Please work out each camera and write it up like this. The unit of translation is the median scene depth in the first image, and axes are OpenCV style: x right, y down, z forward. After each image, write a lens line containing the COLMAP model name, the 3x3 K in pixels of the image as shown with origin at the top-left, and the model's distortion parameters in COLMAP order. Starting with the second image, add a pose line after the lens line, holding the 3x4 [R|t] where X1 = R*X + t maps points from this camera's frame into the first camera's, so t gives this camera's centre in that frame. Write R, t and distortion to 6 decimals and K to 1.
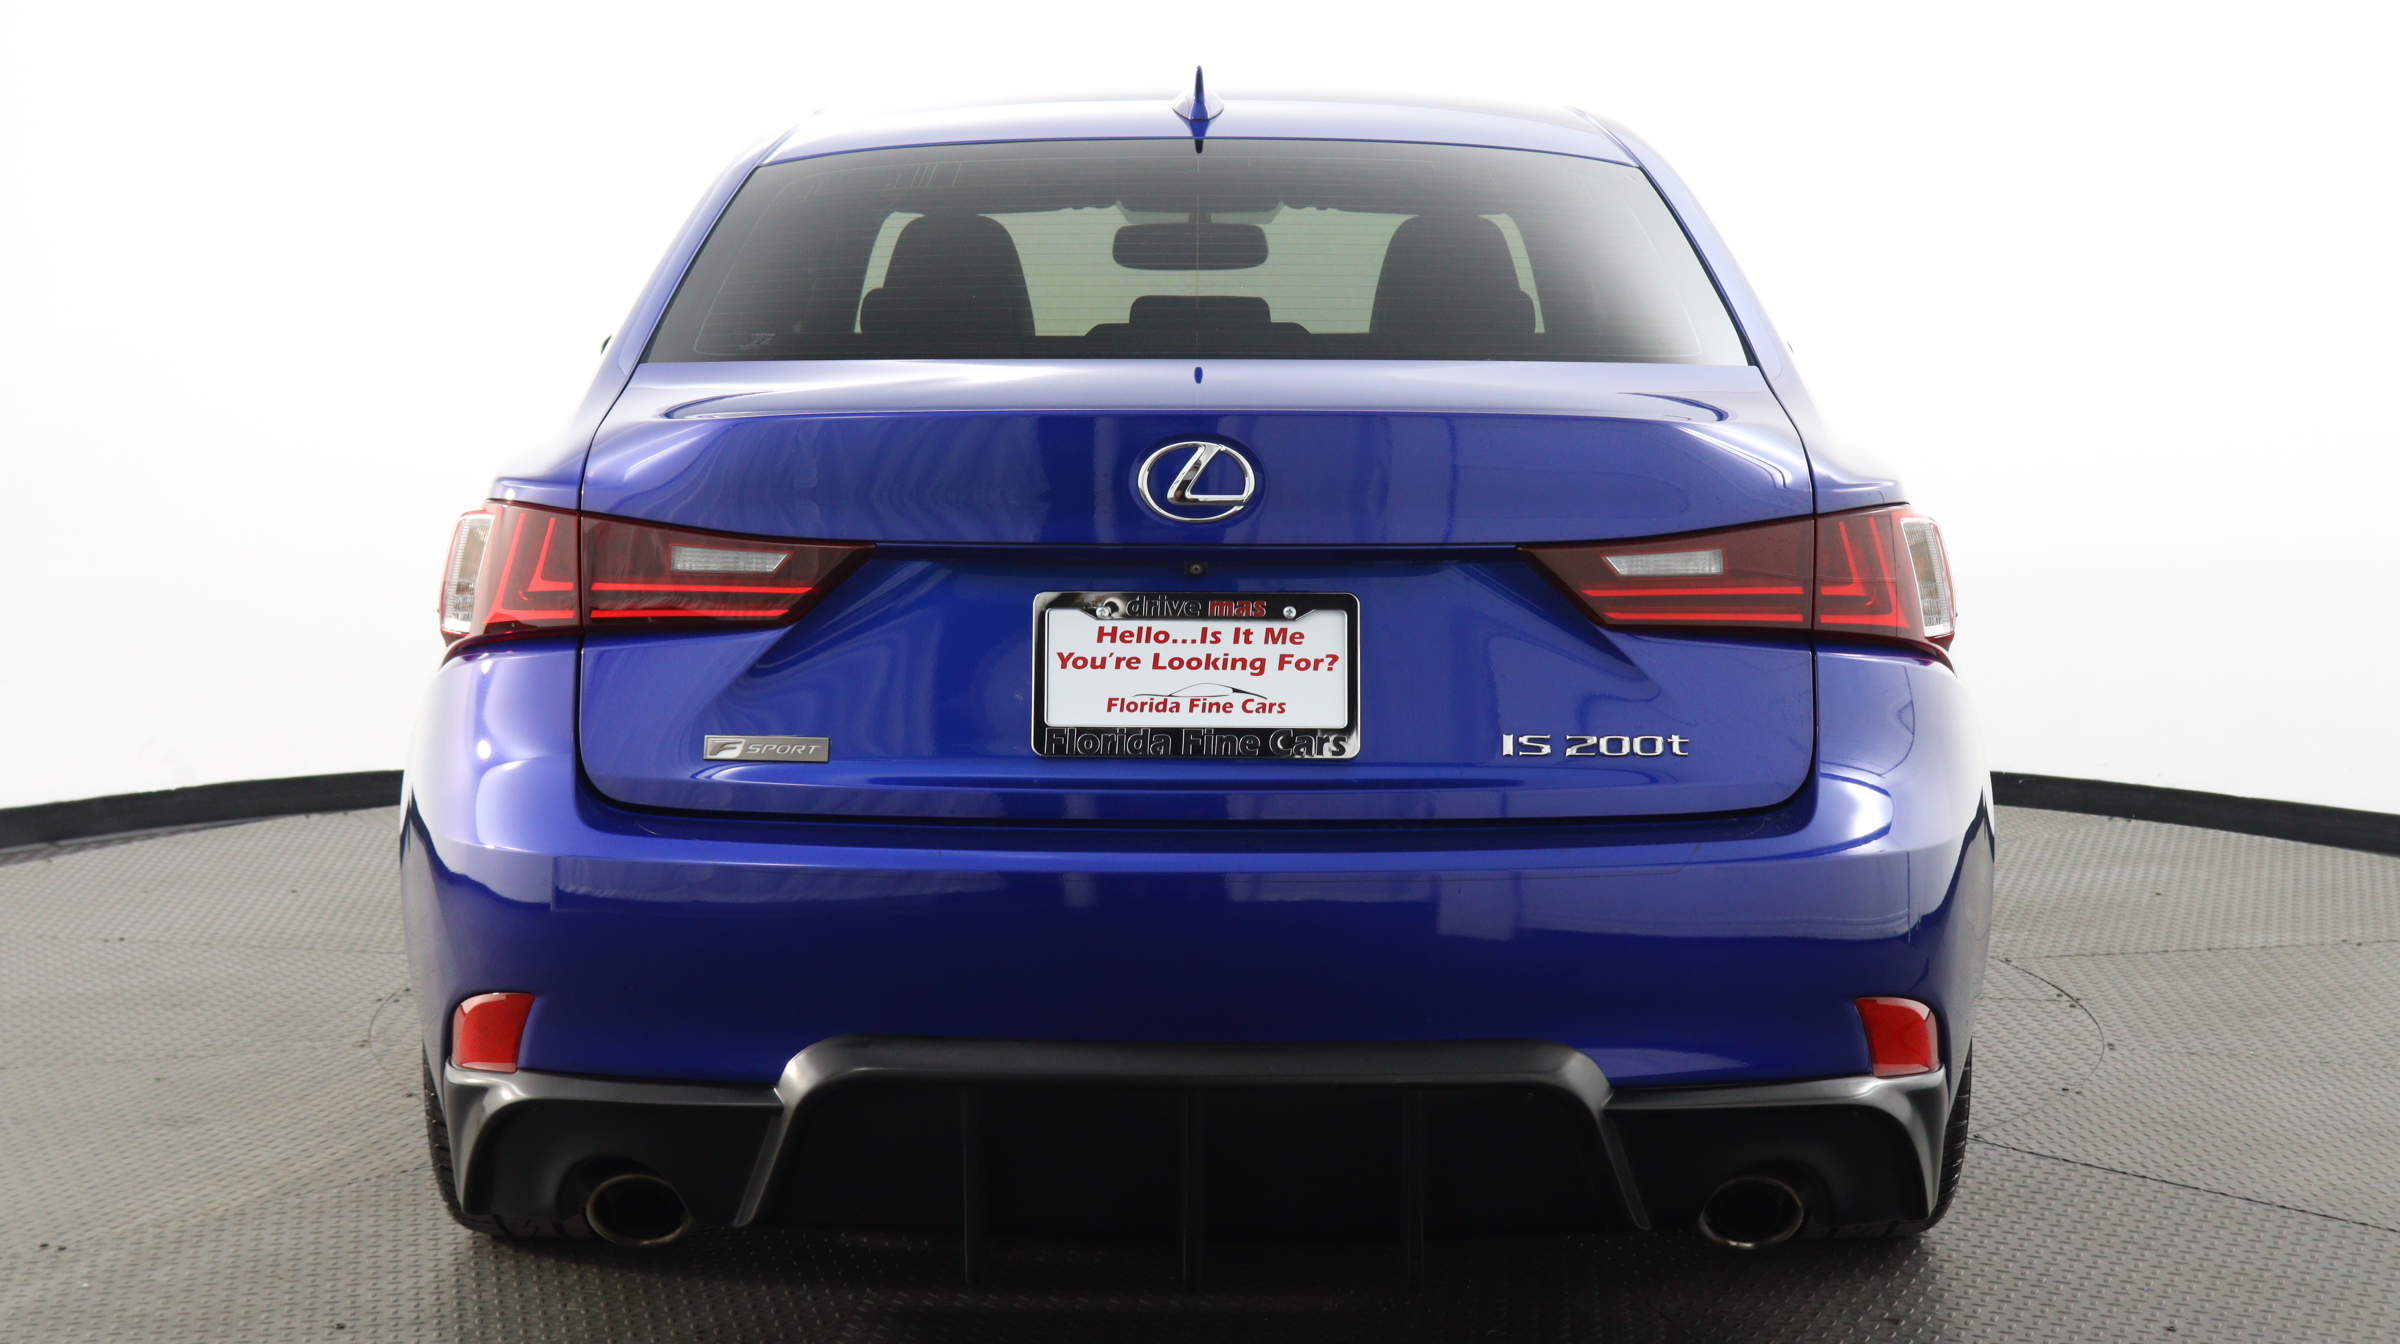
lens RADIAL K [[4167.3, 0, 1204.7], [0, 4167.3, 670.5], [0, 0, 1]] dist [-0.103075, 0.000000]
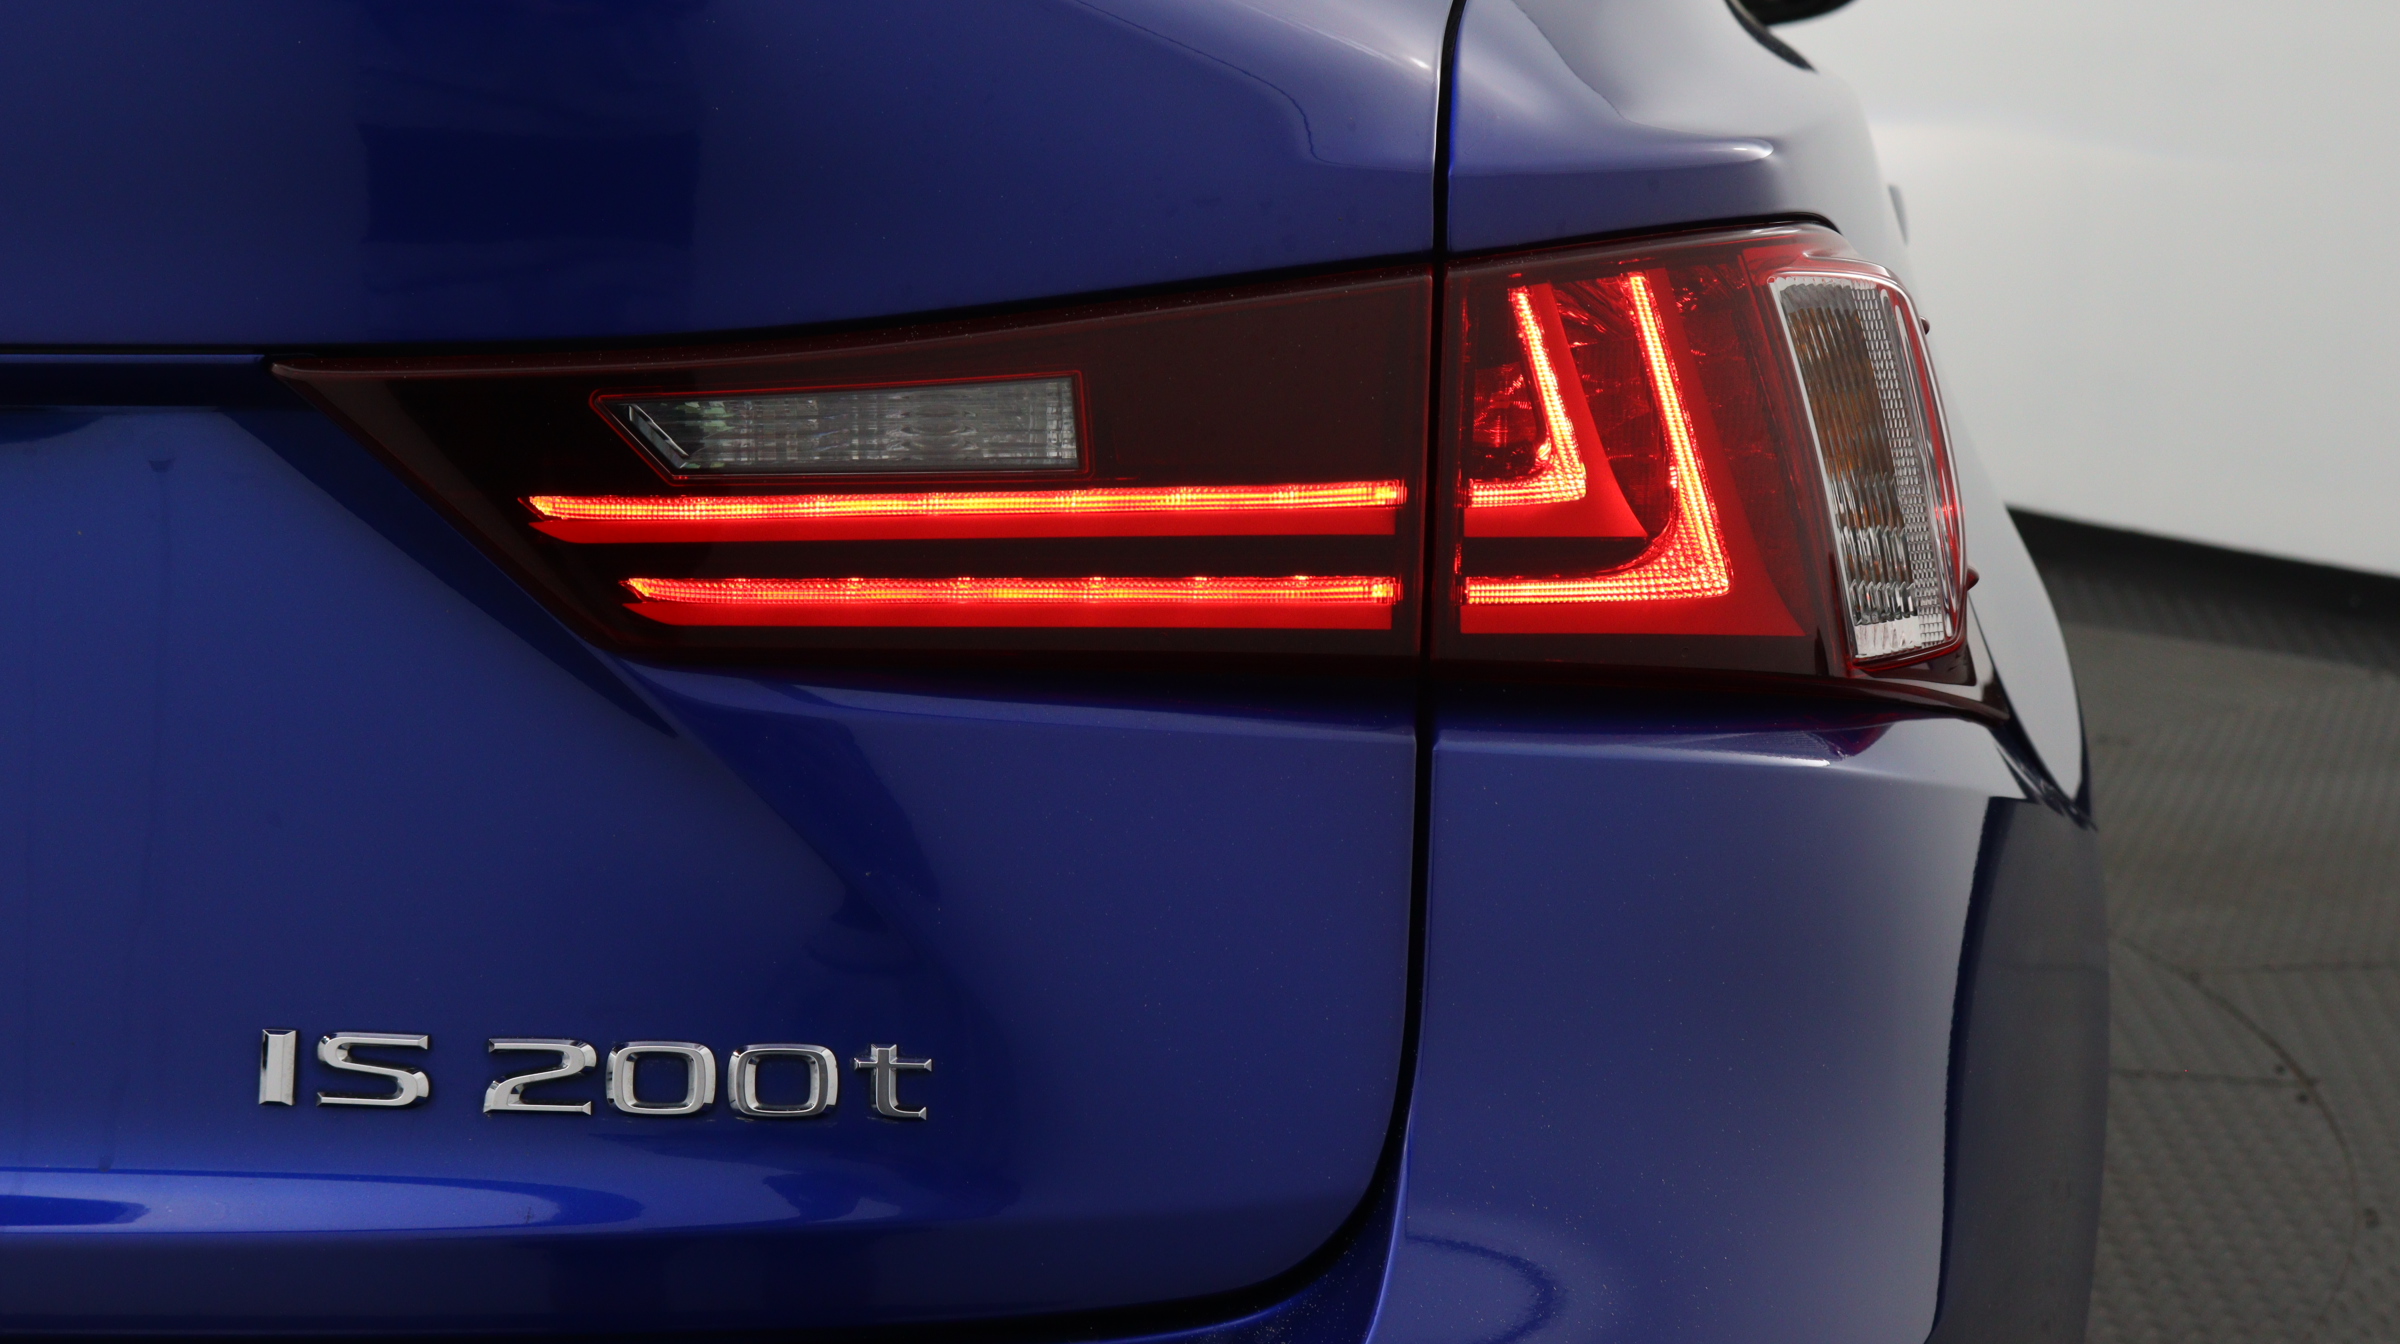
lens RADIAL K [[3644.9, 0, 1201.3], [0, 3644.9, 679.5], [0, 0, 1]] dist [-0.080565, 0.000000]
pose [[0.995624, 0.024944, -0.090057, 0.153793], [-0.016155, 0.995150, 0.097036, -0.032519], [0.092041, -0.095156, 0.991198, 0.752878]]
